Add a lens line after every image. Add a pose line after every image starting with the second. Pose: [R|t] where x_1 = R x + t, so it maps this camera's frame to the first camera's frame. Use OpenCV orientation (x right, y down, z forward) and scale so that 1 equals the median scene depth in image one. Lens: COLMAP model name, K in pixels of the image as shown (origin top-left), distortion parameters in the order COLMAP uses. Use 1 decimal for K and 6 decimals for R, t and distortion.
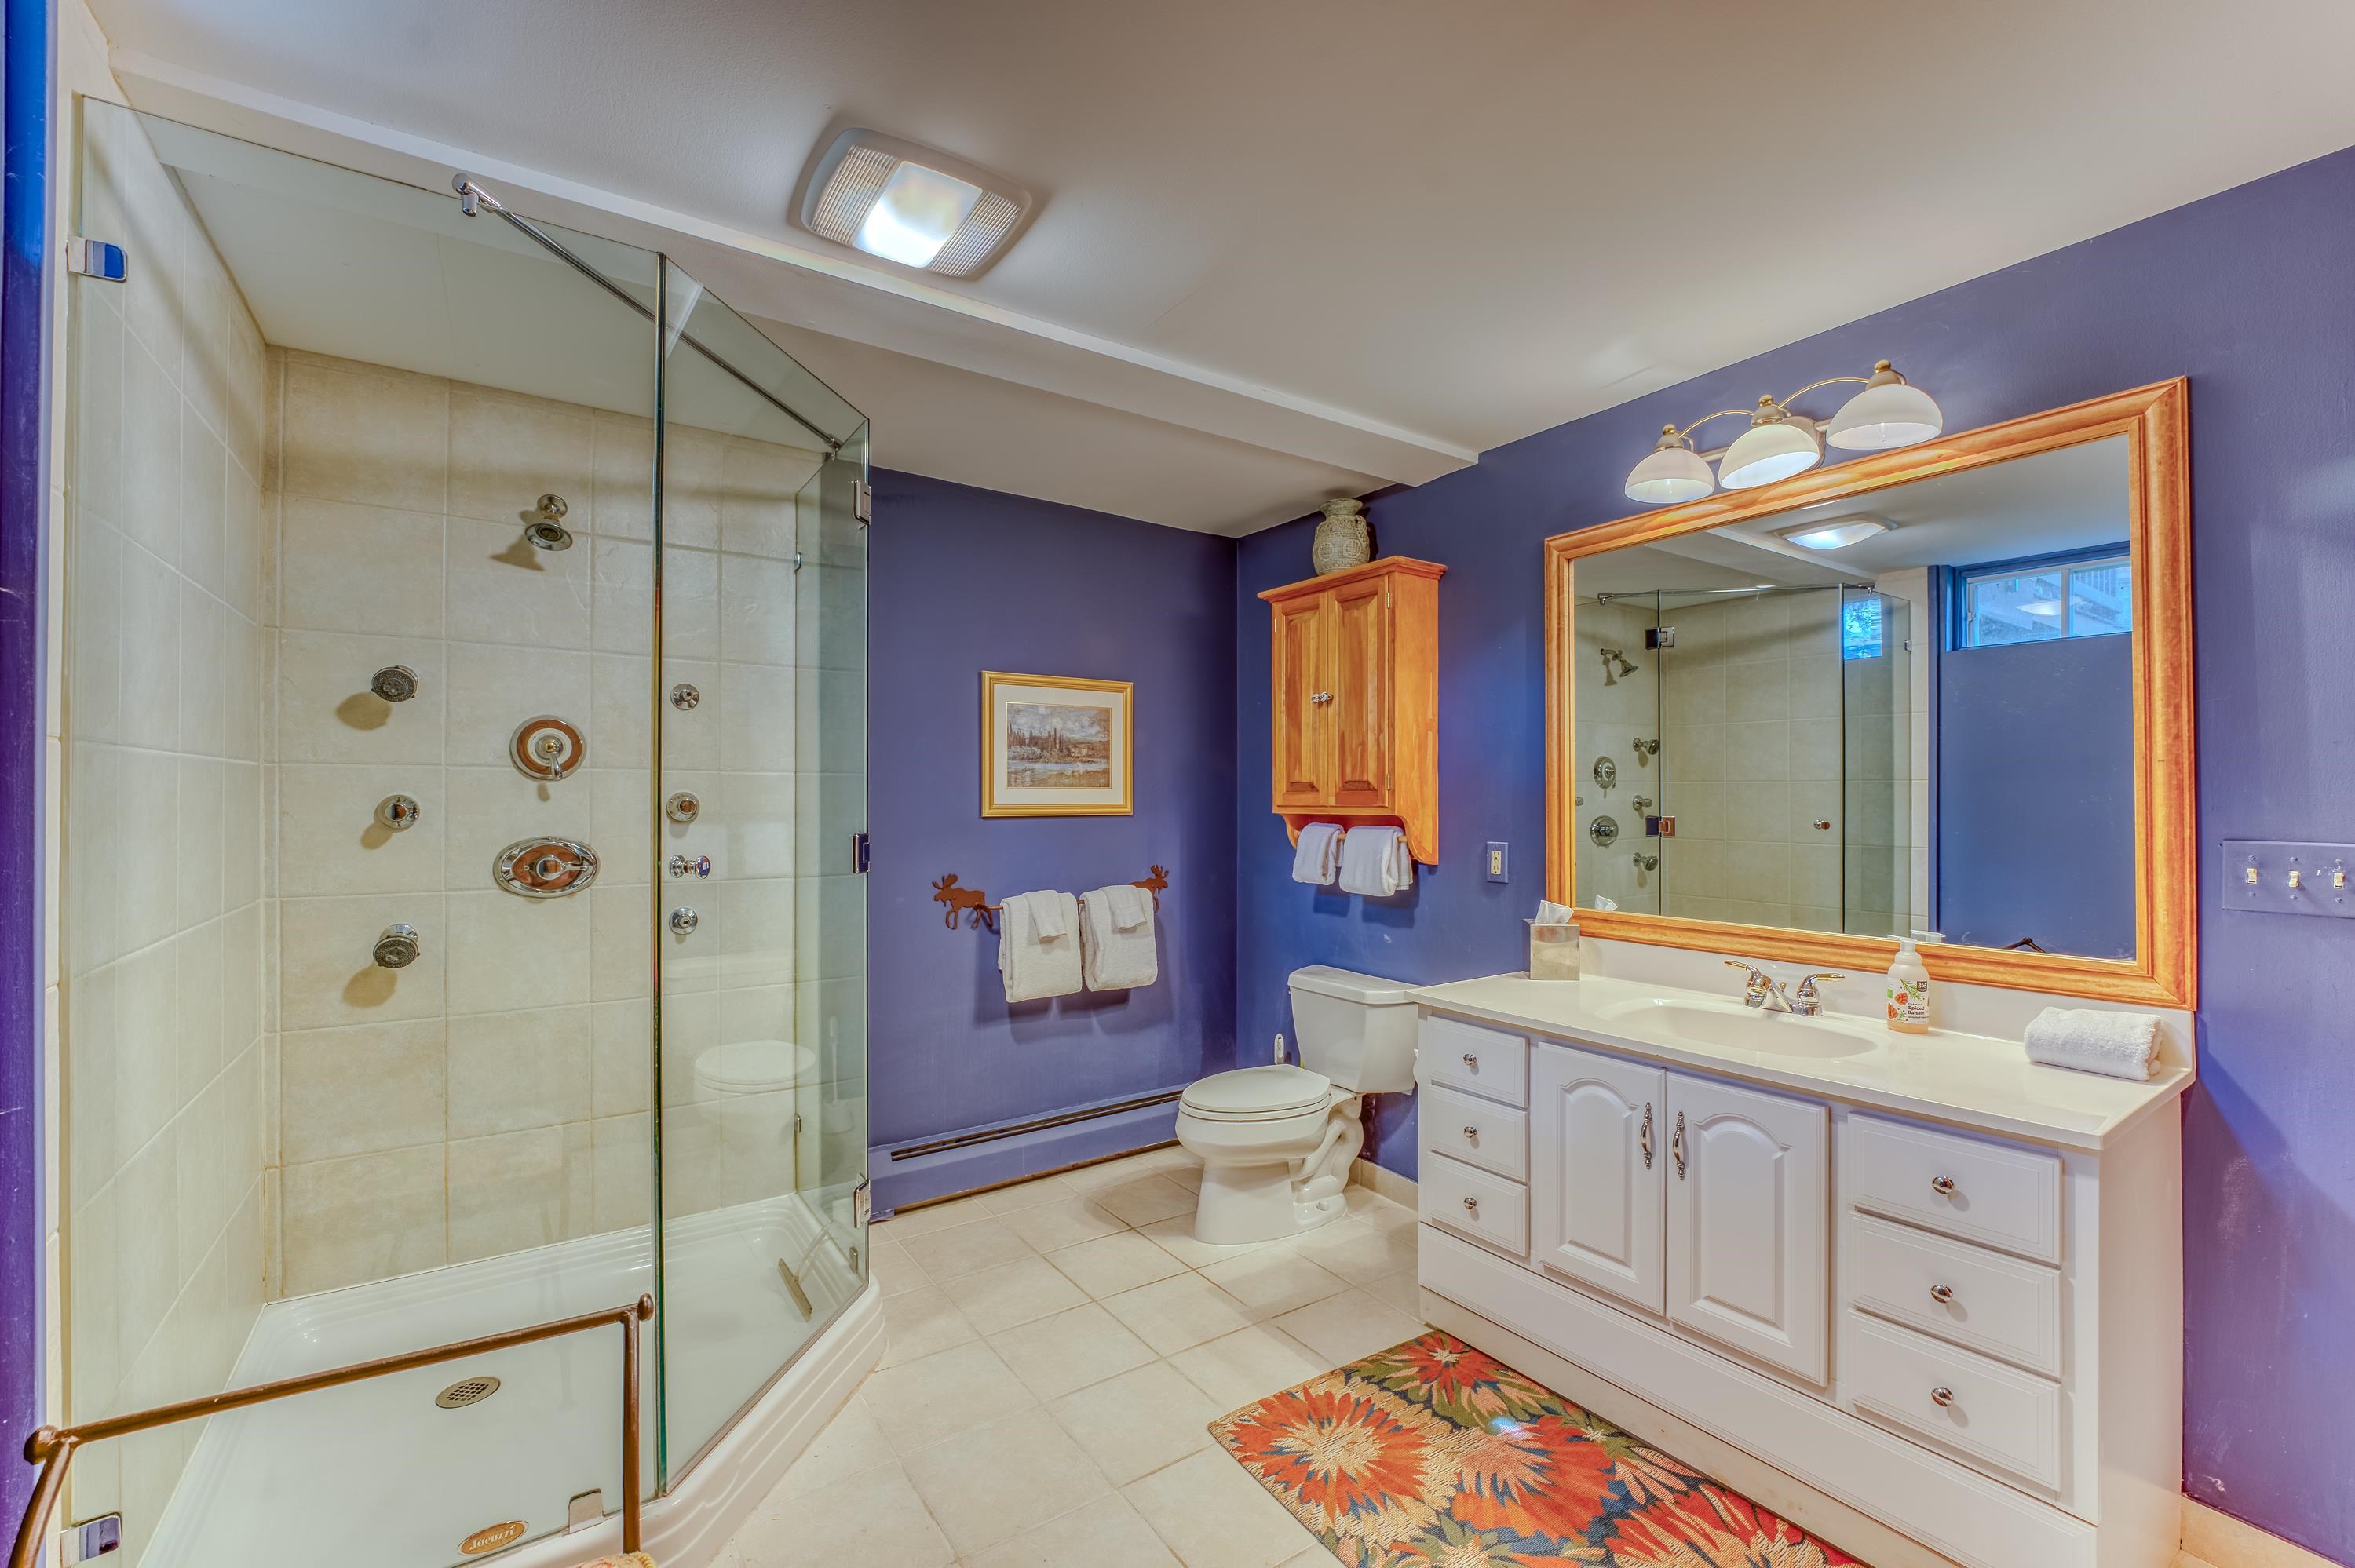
lens RADIAL K [[973.0, 0, 1170.4], [0, 973.0, 789.7], [0, 0, 1]] dist [-0.001690, -0.000010]
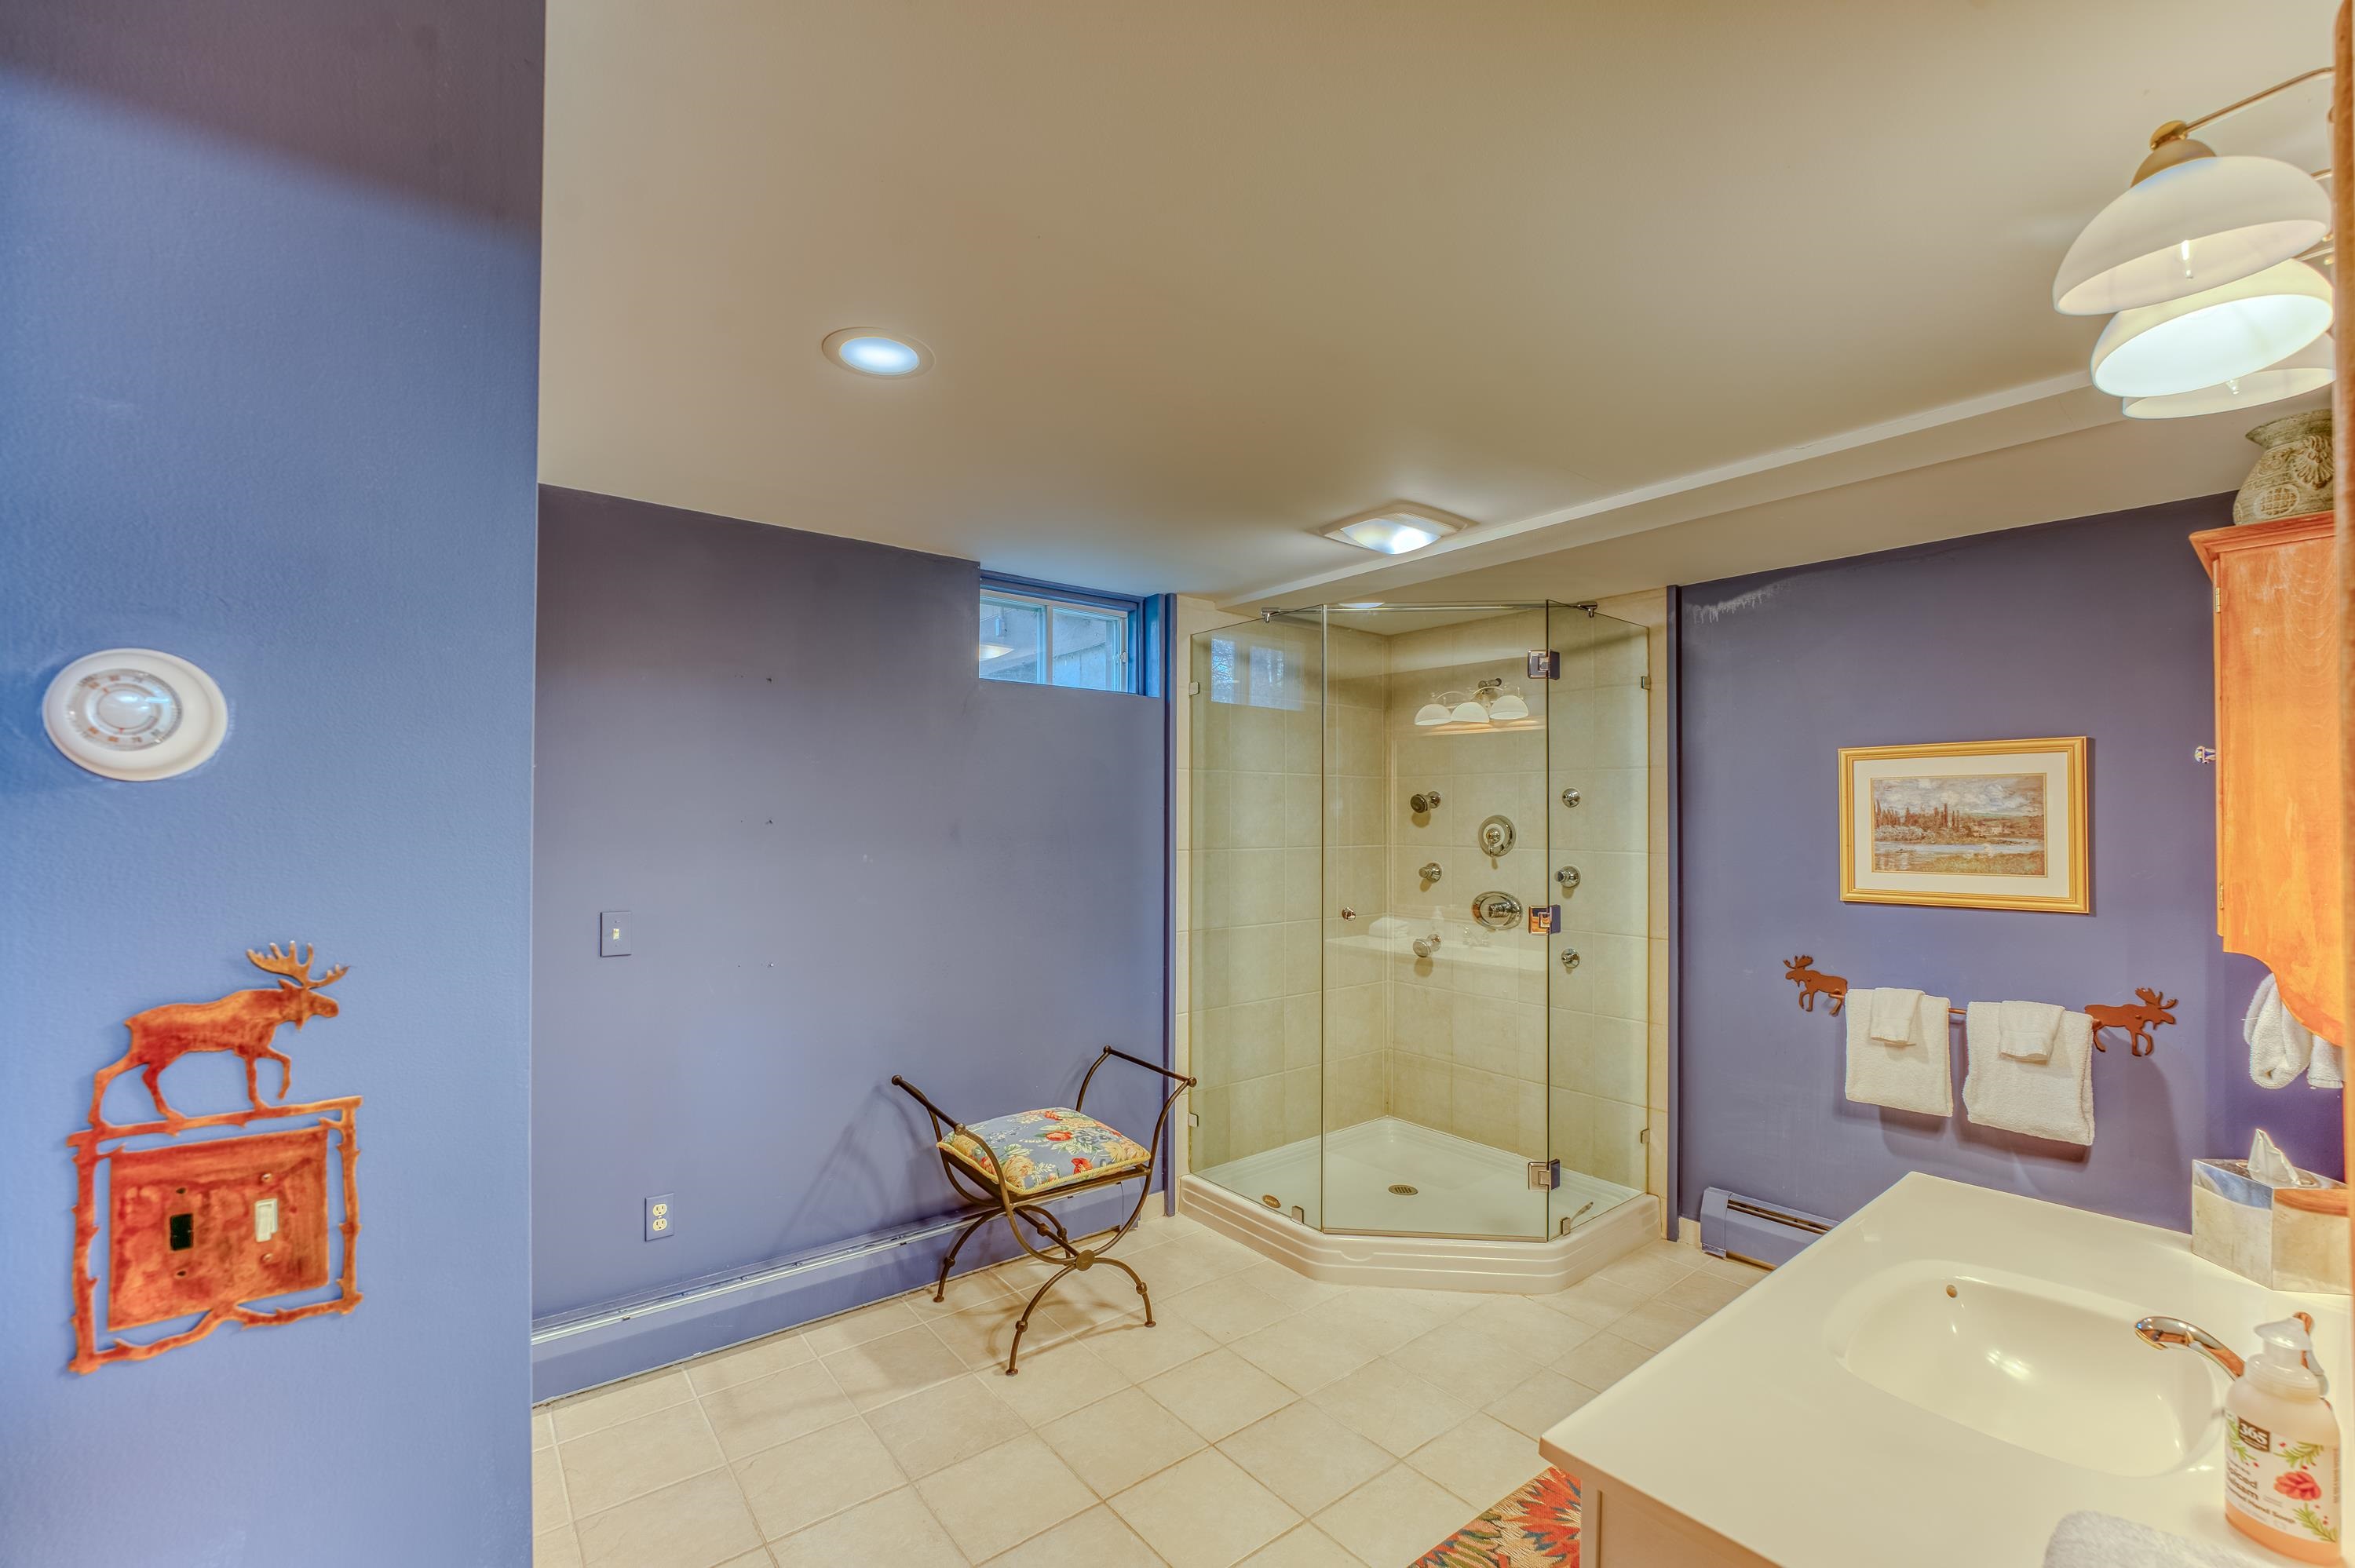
lens RADIAL K [[973.0, 0, 1171.4], [0, 973.0, 803.7], [0, 0, 1]] dist [-0.001690, -0.000010]
pose [[0.075257, -0.020291, -0.996958, 0.700518], [0.007035, 0.999779, -0.019818, -0.052240], [0.997139, -0.005522, 0.075383, 0.264567]]
